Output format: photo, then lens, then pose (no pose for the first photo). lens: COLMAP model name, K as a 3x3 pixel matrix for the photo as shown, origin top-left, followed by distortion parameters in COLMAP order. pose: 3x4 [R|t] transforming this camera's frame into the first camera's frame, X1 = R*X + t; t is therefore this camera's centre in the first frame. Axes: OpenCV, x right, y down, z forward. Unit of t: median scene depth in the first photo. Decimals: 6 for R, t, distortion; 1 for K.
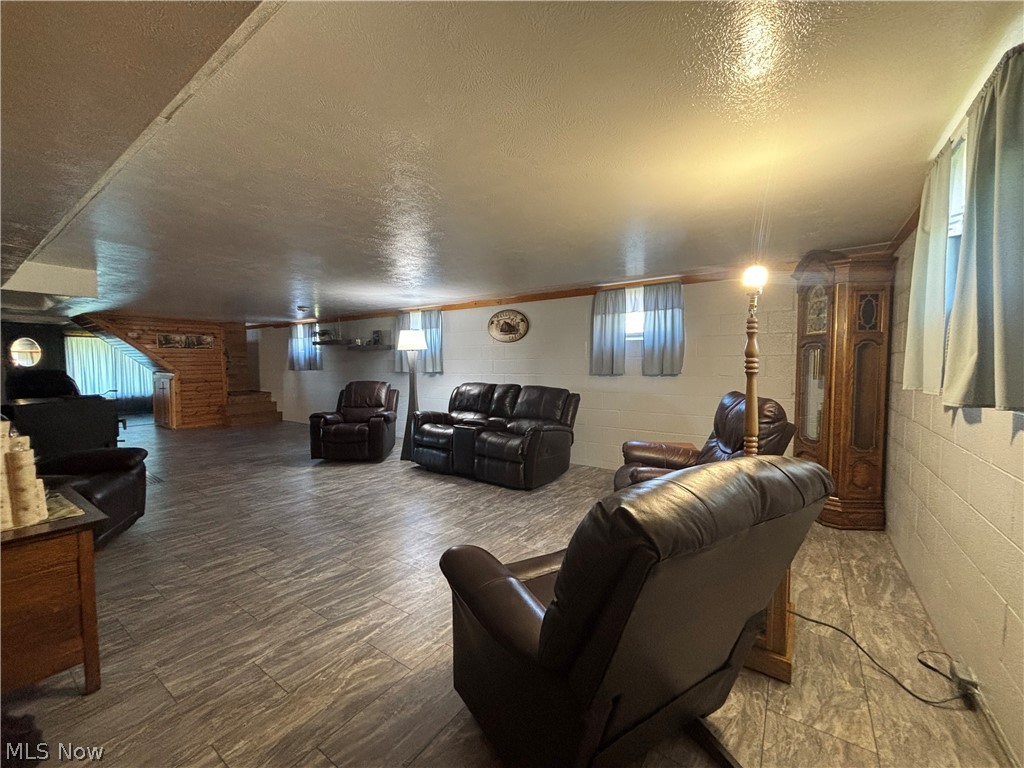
lens RADIAL K [[408.6, 0, 516.0], [0, 408.6, 390.3], [0, 0, 1]] dist [-0.001666, -0.000432]
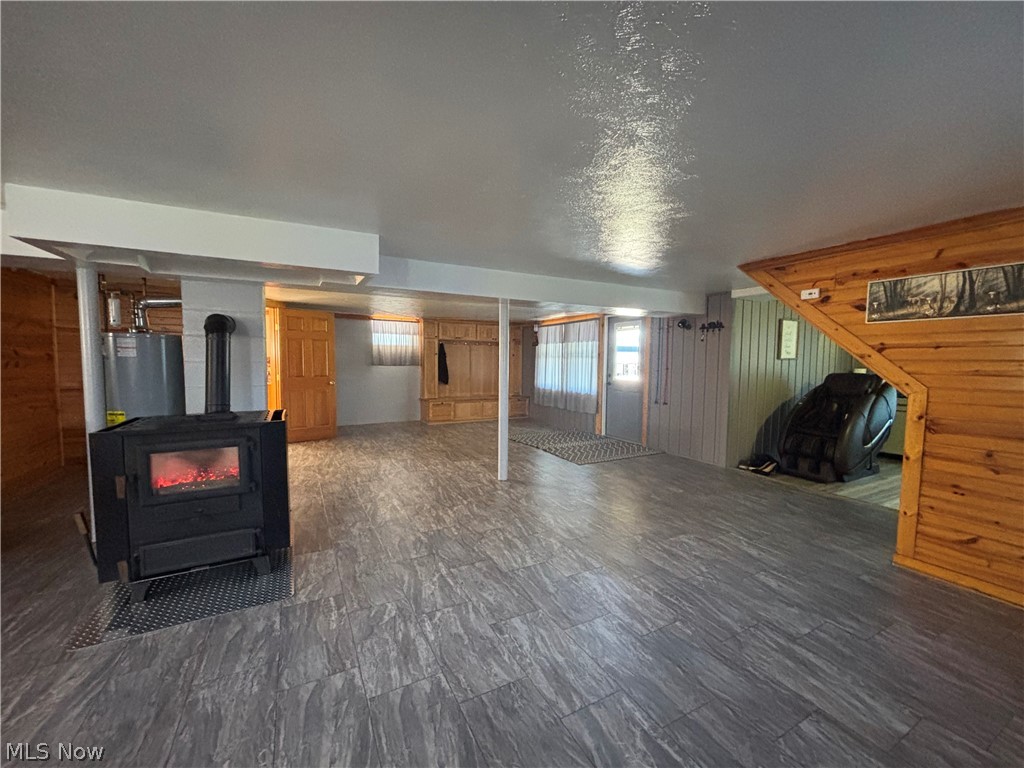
lens RADIAL K [[408.6, 0, 512.5], [0, 408.6, 382.6], [0, 0, 1]] dist [-0.001666, -0.000432]
pose [[-0.461991, 0.051295, -0.885400, -0.706343], [-0.060392, 0.994189, 0.089109, -0.109499], [0.884826, 0.094639, -0.456209, 1.526543]]
